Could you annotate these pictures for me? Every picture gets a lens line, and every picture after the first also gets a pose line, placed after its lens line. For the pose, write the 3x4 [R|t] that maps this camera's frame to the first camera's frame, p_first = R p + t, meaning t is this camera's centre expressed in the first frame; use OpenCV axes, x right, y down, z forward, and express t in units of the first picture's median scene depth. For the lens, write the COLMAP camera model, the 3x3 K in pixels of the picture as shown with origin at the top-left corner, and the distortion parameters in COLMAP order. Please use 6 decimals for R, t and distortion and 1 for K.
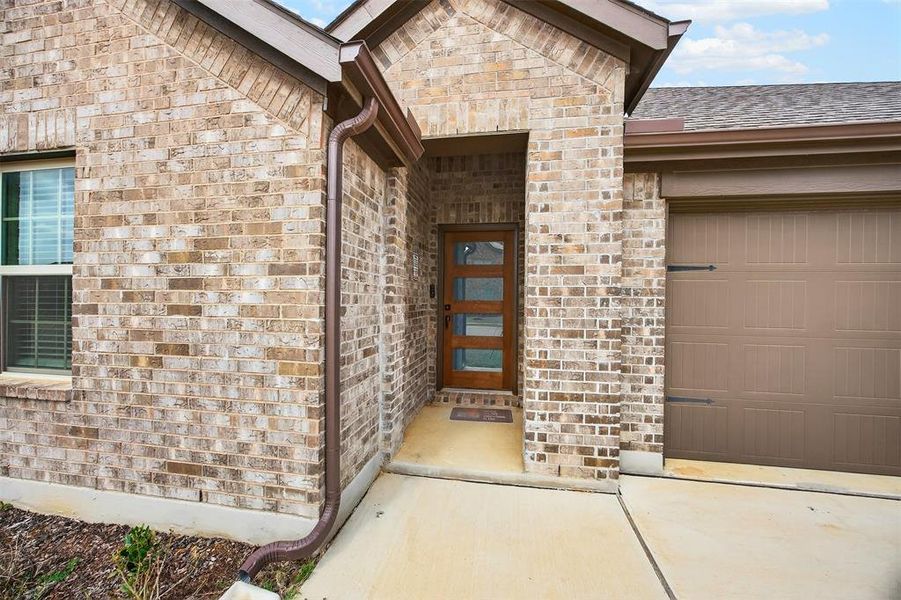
lens RADIAL K [[348.9, 0, 453.1], [0, 348.9, 298.1], [0, 0, 1]] dist [-0.020862, 0.005821]
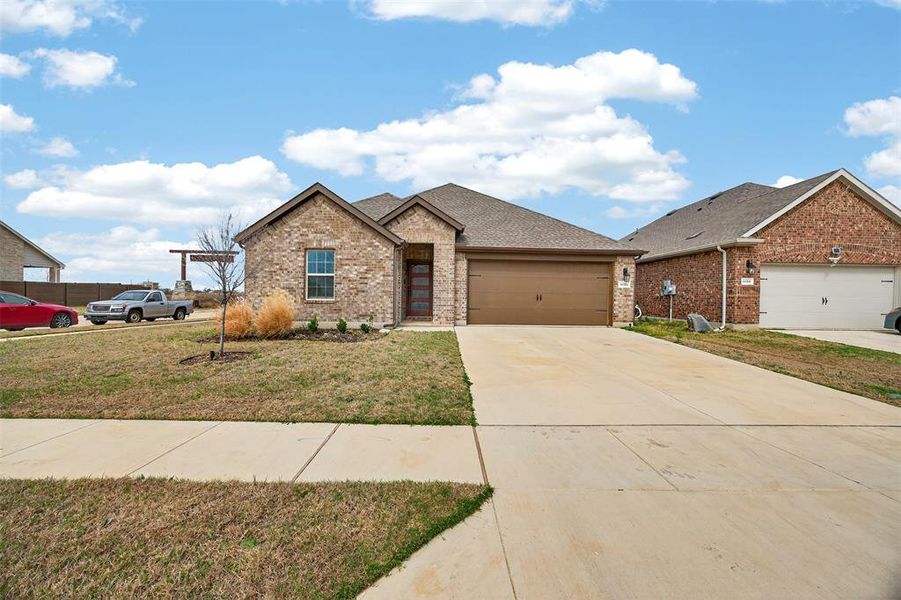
lens RADIAL K [[348.9, 0, 453.1], [0, 348.9, 298.1], [0, 0, 1]] dist [-0.020862, 0.005821]
pose [[0.981516, 0.000221, 0.191380, -0.460122], [-0.000981, 0.999992, 0.003881, 0.219604], [-0.191378, -0.003997, 0.981508, -4.059398]]
